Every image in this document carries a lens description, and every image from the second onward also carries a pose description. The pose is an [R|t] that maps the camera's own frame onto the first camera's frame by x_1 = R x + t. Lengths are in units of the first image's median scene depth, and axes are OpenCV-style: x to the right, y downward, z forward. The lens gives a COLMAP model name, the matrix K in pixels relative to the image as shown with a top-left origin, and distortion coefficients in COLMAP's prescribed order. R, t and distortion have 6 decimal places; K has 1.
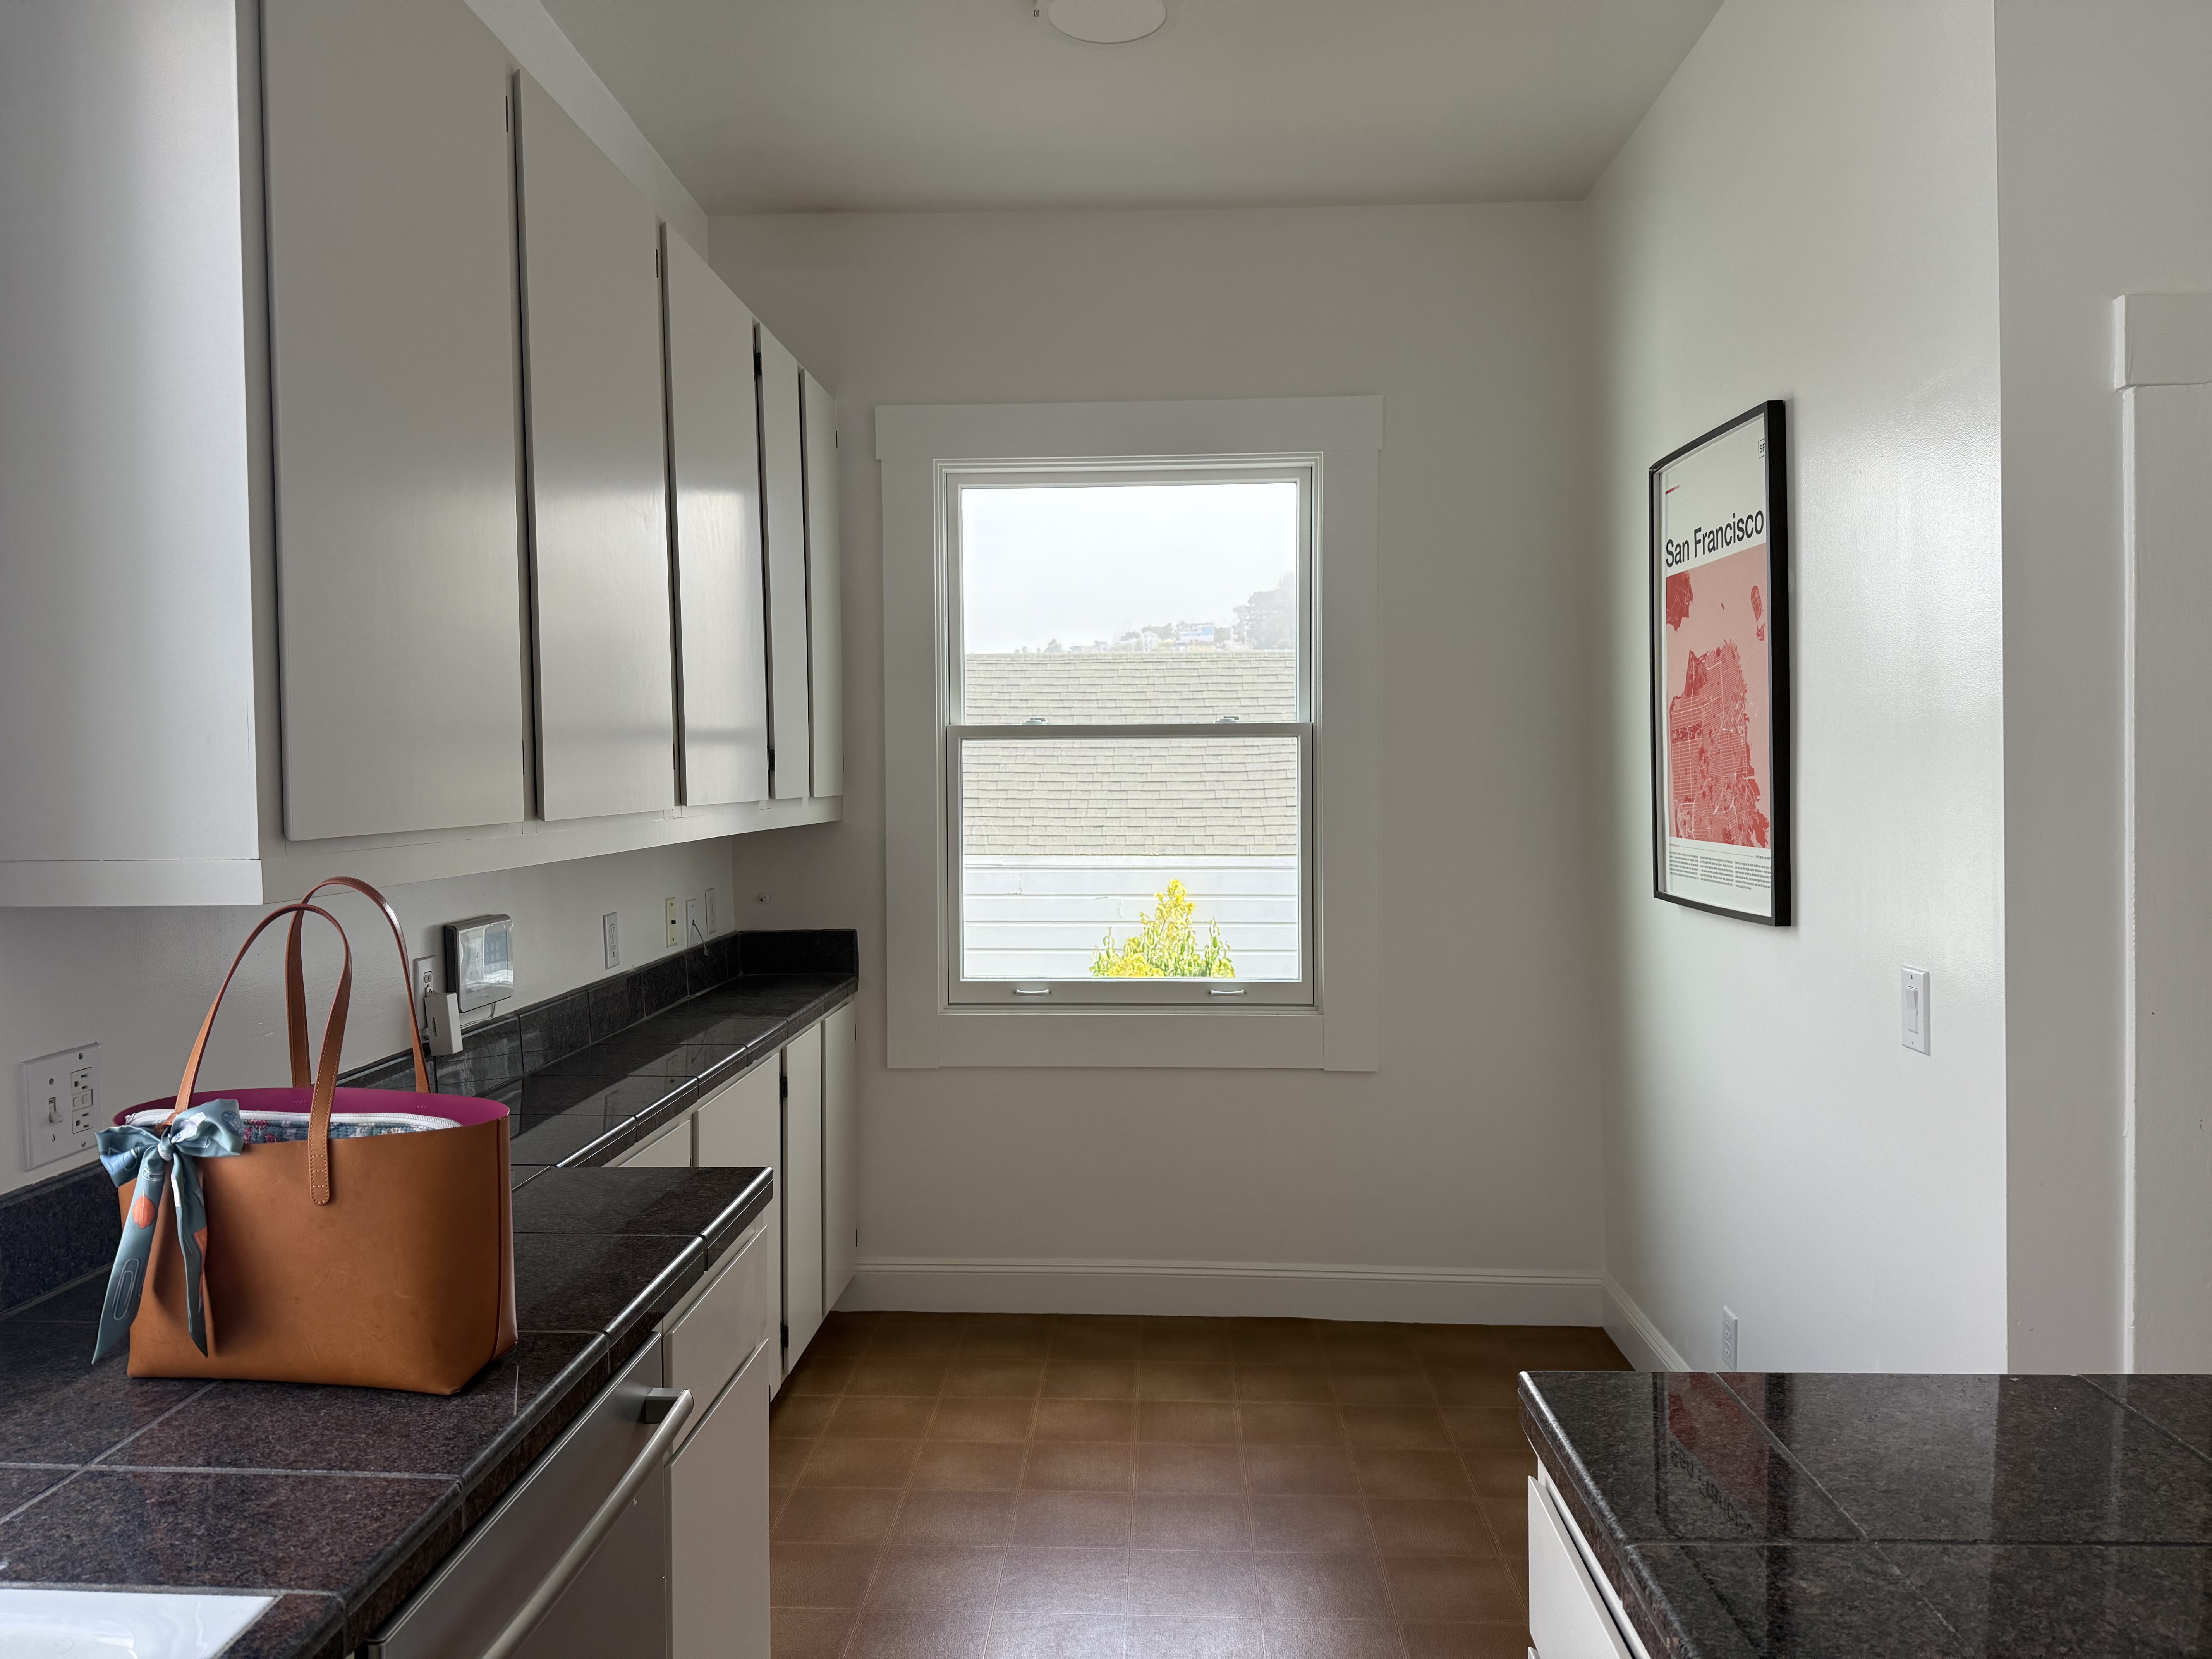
lens RADIAL K [[1672.3, 0, 1142.9], [0, 1672.3, 829.1], [0, 0, 1]] dist [0.101984, -0.212524]
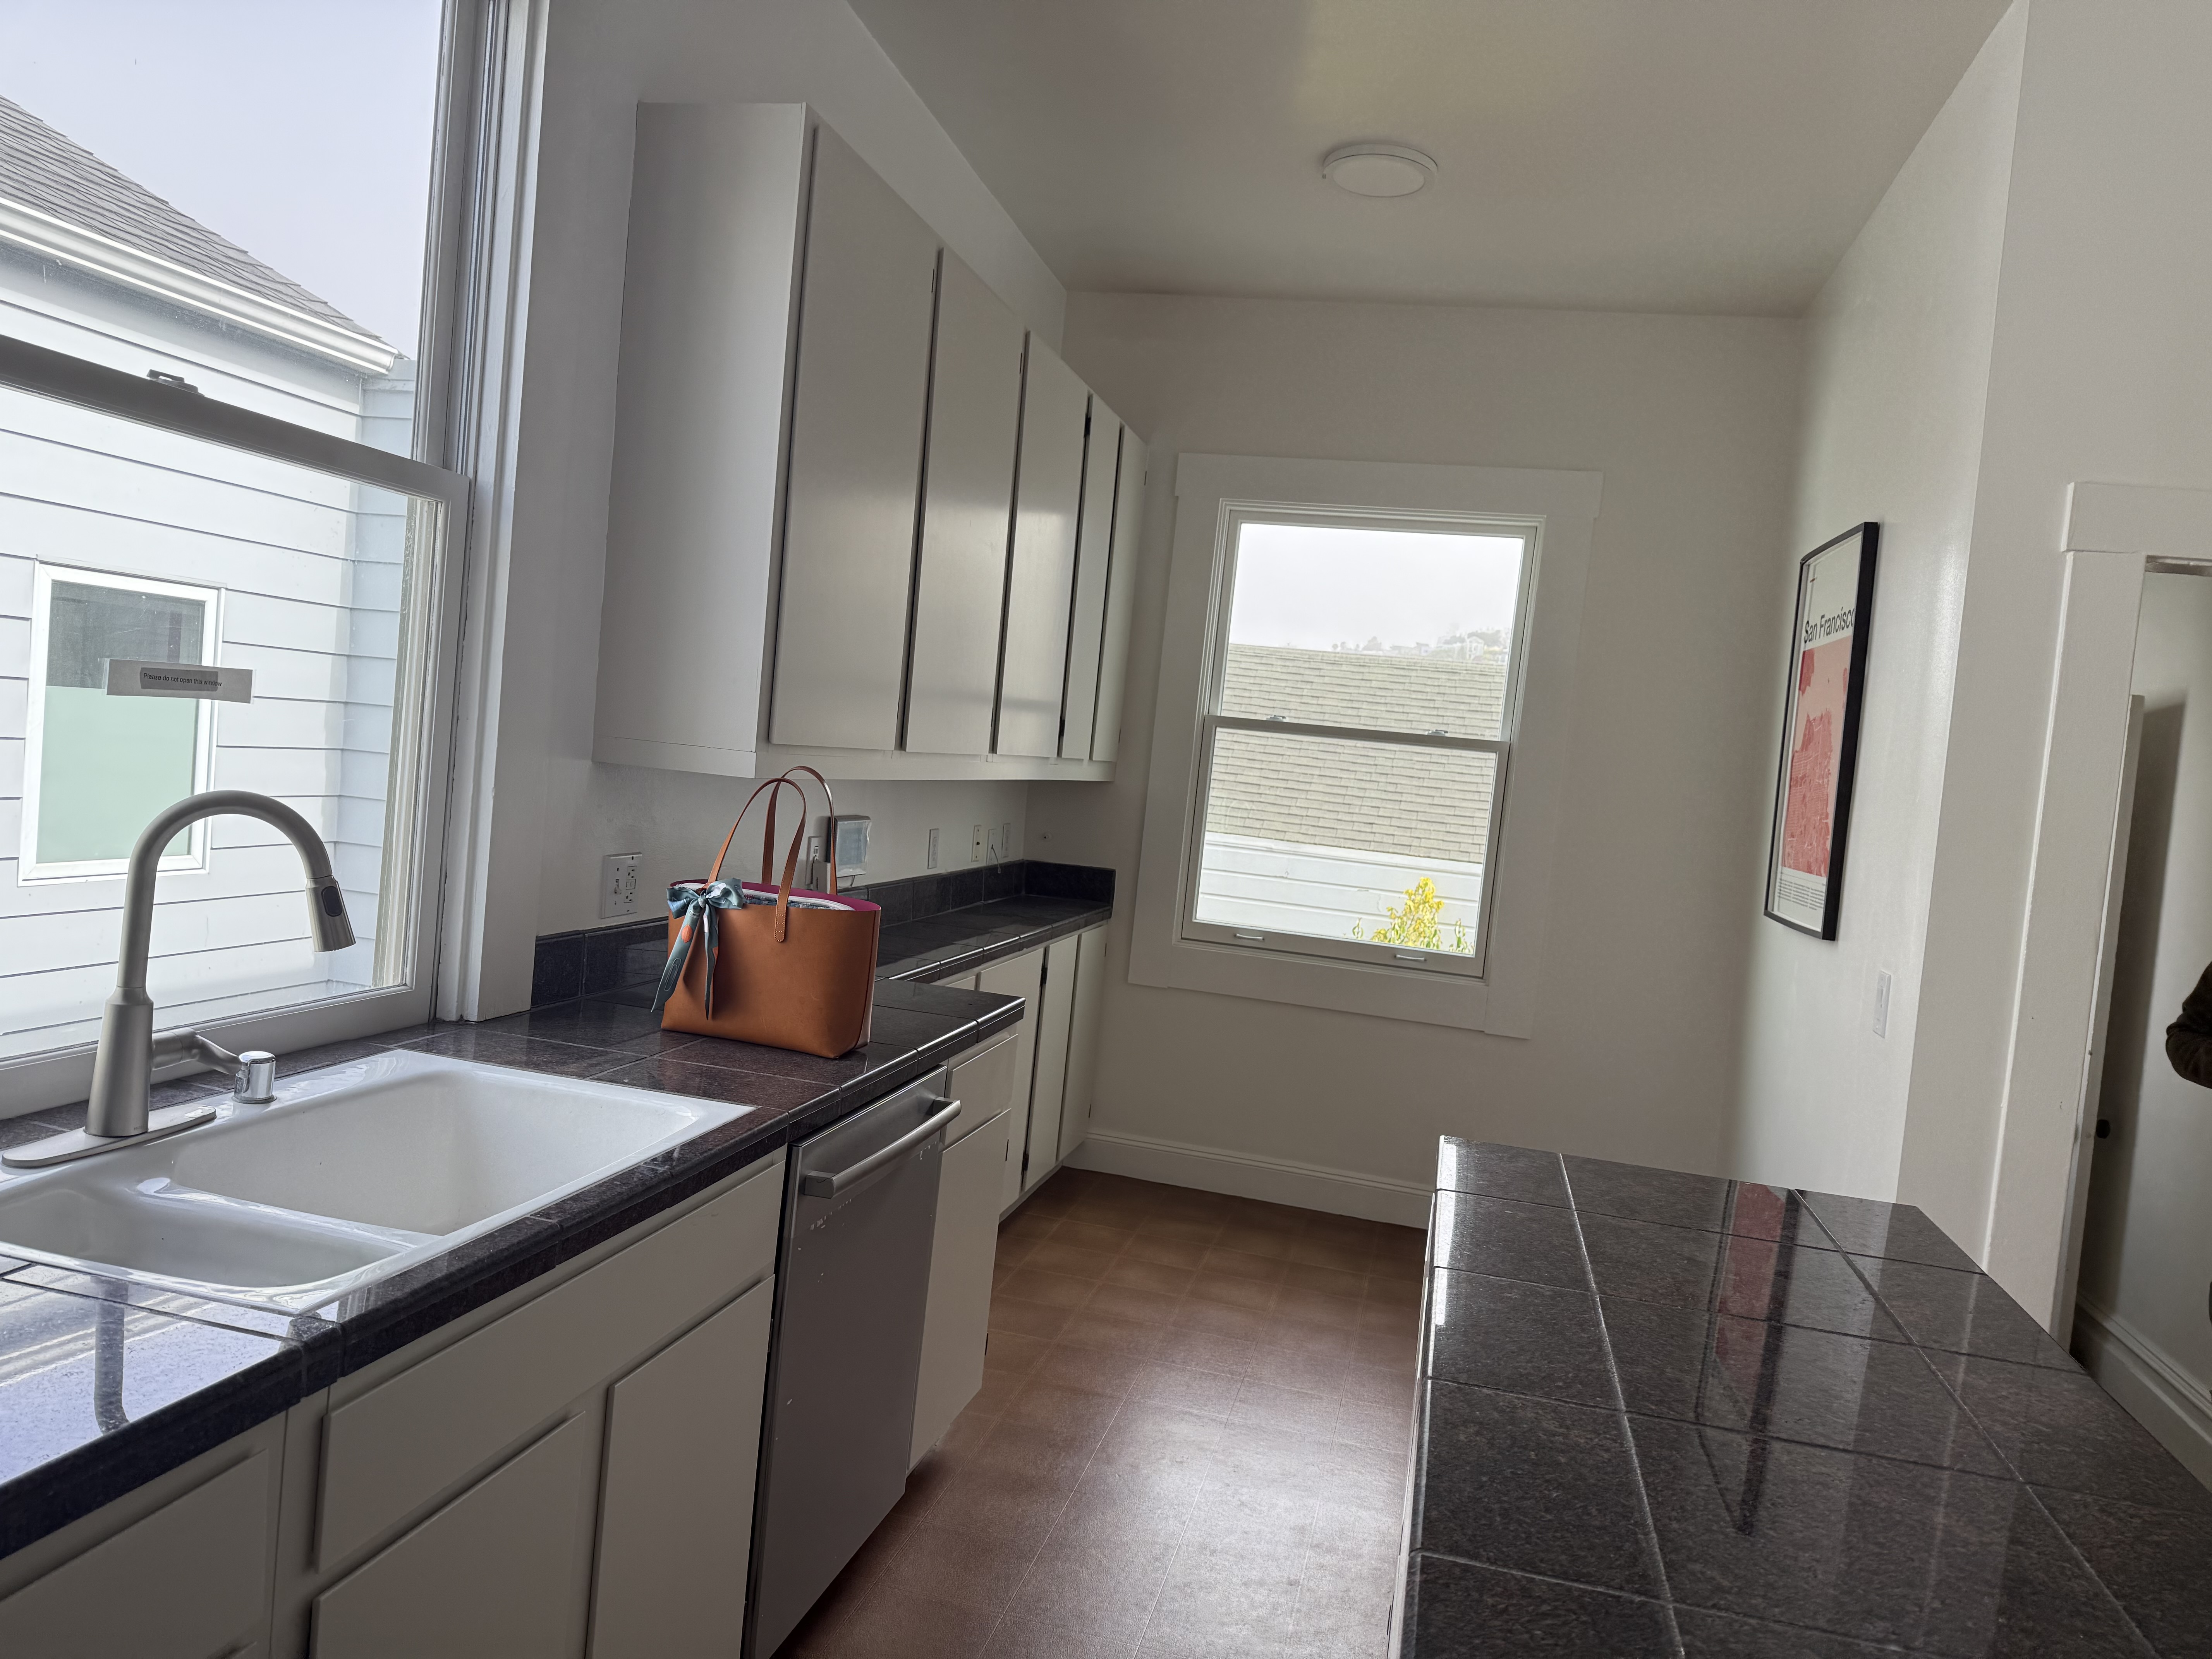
lens RADIAL K [[1674.2, 0, 1106.0], [0, 1674.2, 829.5], [0, 0, 1]] dist [0.002293, -0.122396]
pose [[0.974178, 0.112326, -0.195859, 0.075983], [-0.111244, 0.993655, 0.016553, 0.012789], [0.196476, 0.005663, 0.980492, -0.270506]]
